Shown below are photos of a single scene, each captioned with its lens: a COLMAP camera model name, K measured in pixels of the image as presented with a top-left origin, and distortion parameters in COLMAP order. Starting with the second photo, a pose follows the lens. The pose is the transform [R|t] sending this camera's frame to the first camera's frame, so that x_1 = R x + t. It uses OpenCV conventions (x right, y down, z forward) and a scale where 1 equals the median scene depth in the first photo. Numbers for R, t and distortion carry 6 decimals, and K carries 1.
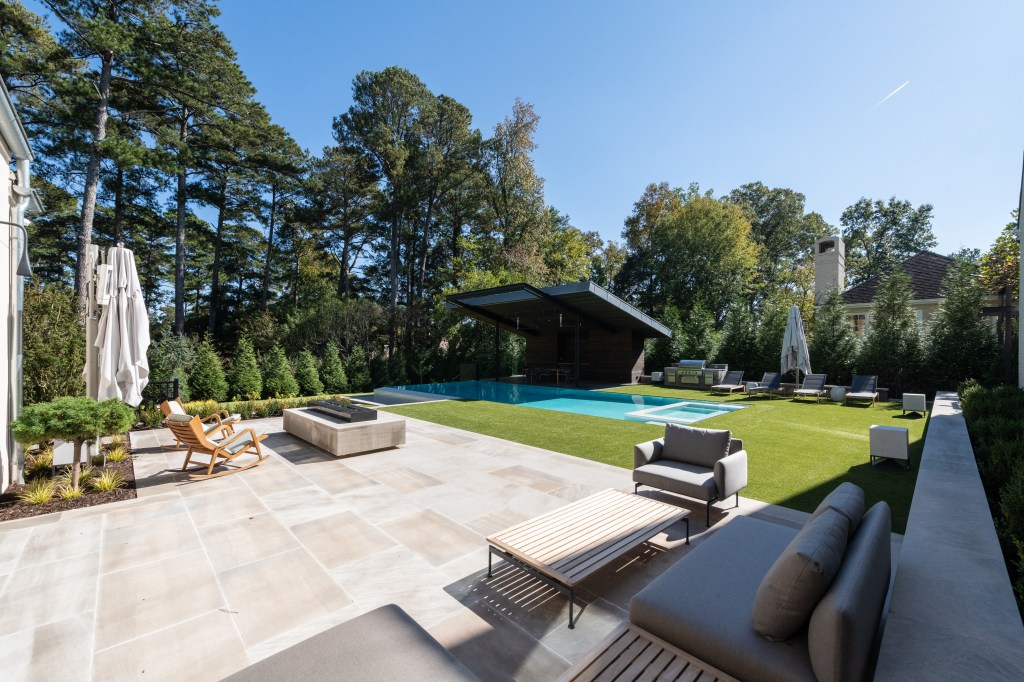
lens RADIAL K [[409.5, 0, 514.4], [0, 409.5, 353.9], [0, 0, 1]] dist [0.009901, -0.000409]
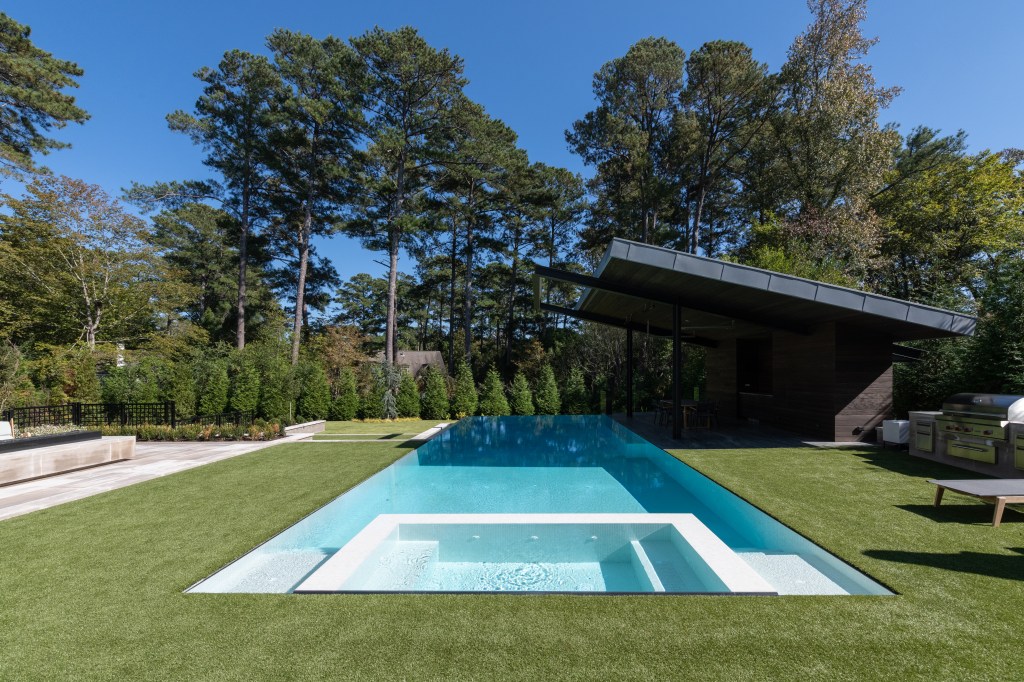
lens RADIAL K [[432.7, 0, 517.5], [0, 432.7, 386.9], [0, 0, 1]] dist [0.008377, -0.000229]
pose [[0.691662, 0.015218, -0.722061, 0.202334], [0.003346, 0.999700, 0.024274, -0.002191], [0.722214, -0.019205, 0.691404, 0.180607]]
